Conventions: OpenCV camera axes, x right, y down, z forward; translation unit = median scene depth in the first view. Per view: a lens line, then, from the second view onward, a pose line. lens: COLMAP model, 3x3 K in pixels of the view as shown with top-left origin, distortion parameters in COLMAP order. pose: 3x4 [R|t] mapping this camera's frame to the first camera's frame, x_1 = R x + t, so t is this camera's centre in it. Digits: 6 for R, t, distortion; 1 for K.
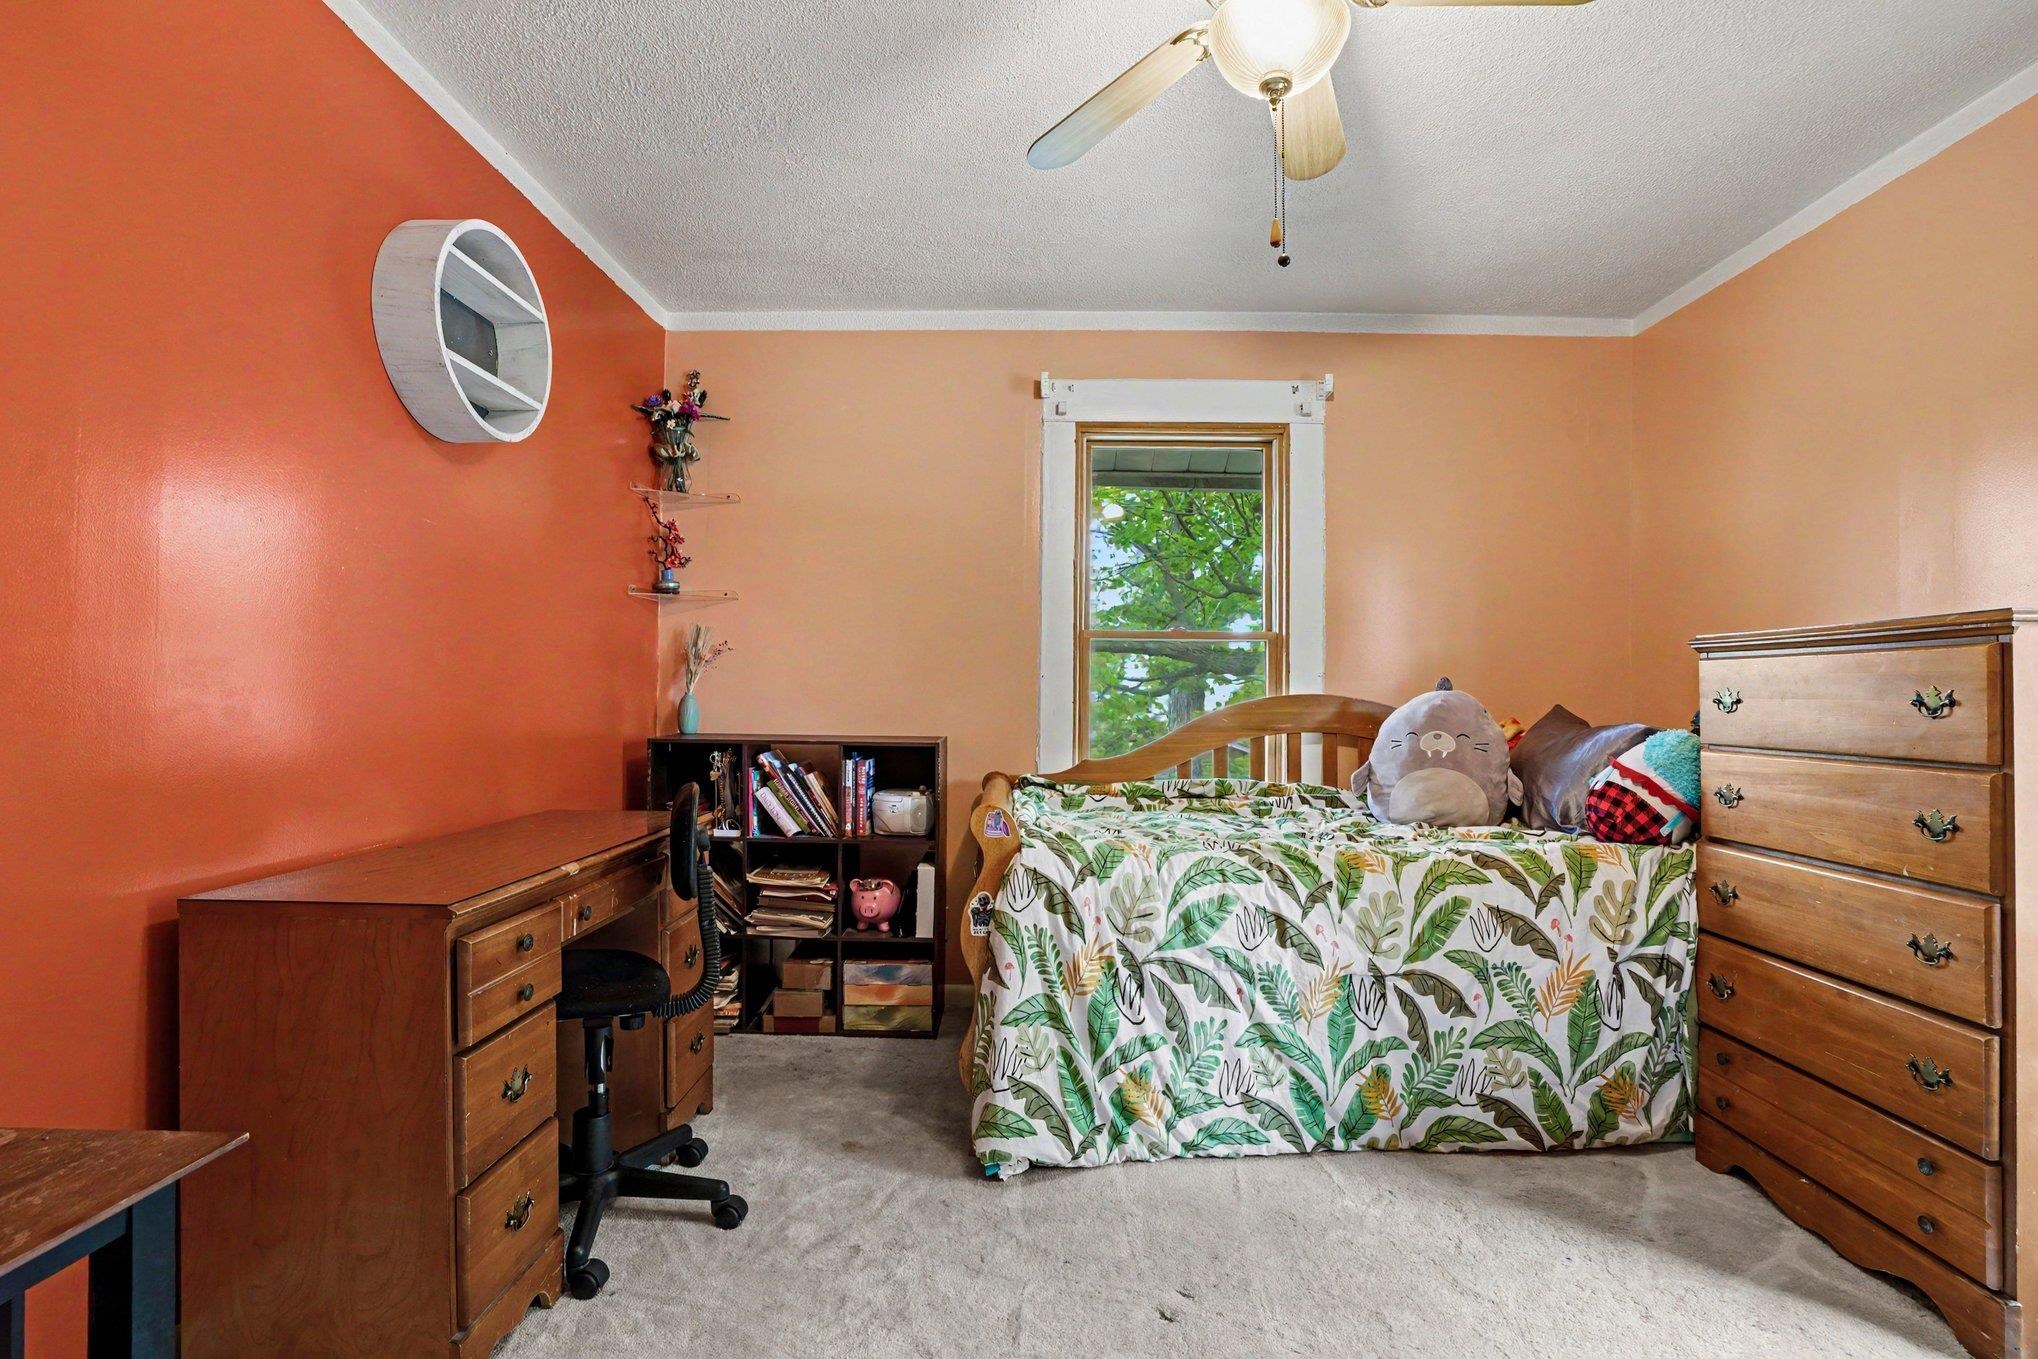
lens RADIAL K [[990.9, 0, 1016.8], [0, 990.9, 682.5], [0, 0, 1]] dist [-0.032348, 0.010833]
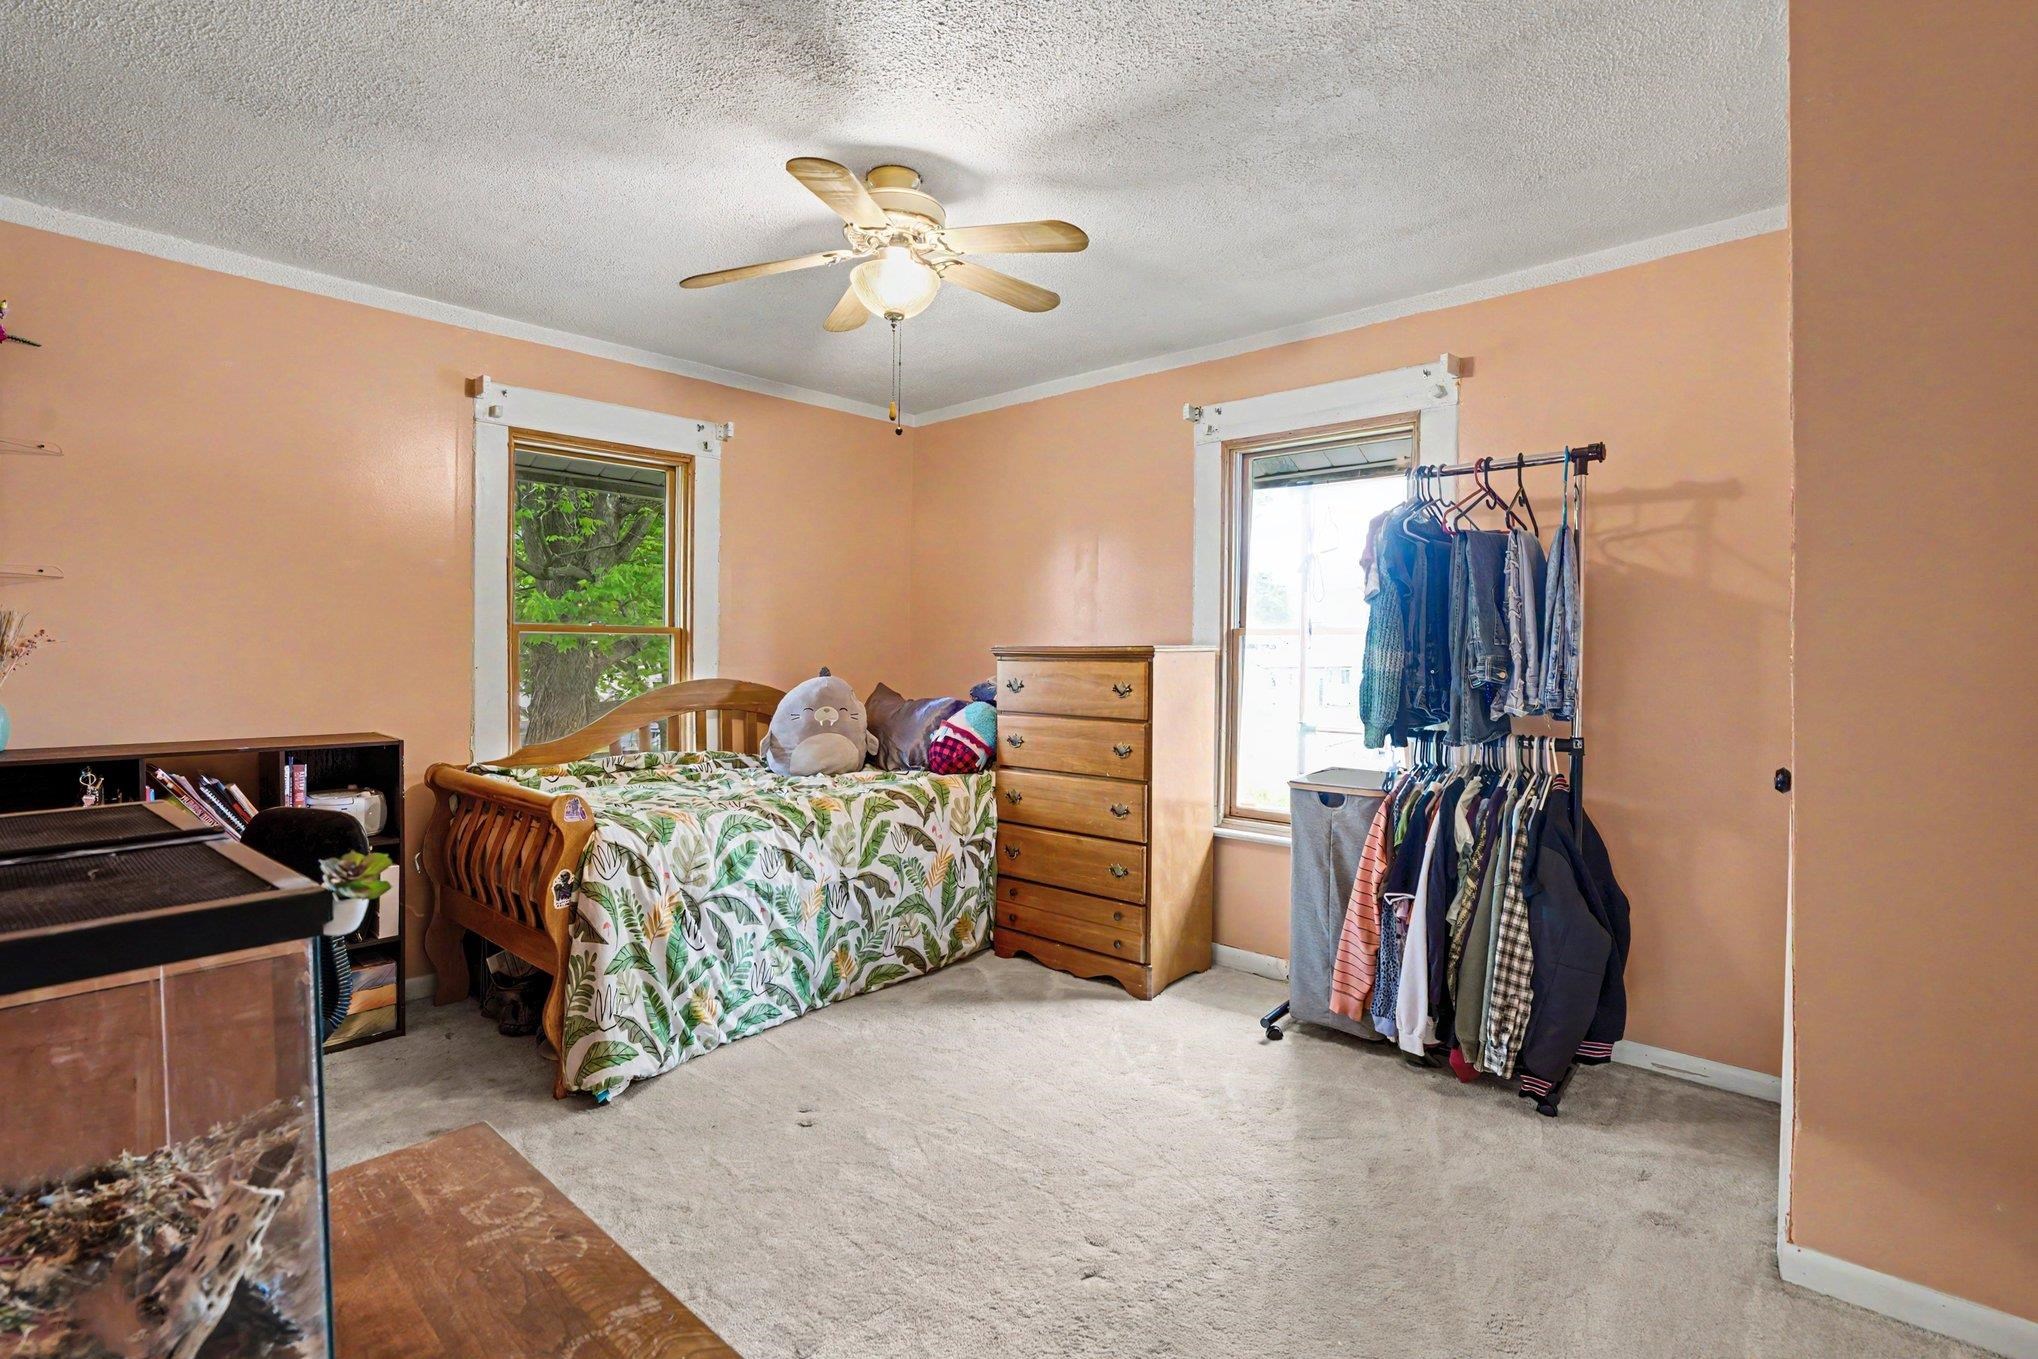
lens RADIAL K [[990.9, 0, 1006.2], [0, 990.9, 666.4], [0, 0, 1]] dist [-0.032348, 0.010833]
pose [[0.664539, -0.018440, 0.747026, -0.560217], [-0.008922, 0.999428, 0.032607, -0.068980], [-0.747200, -0.028334, 0.663995, -0.142198]]
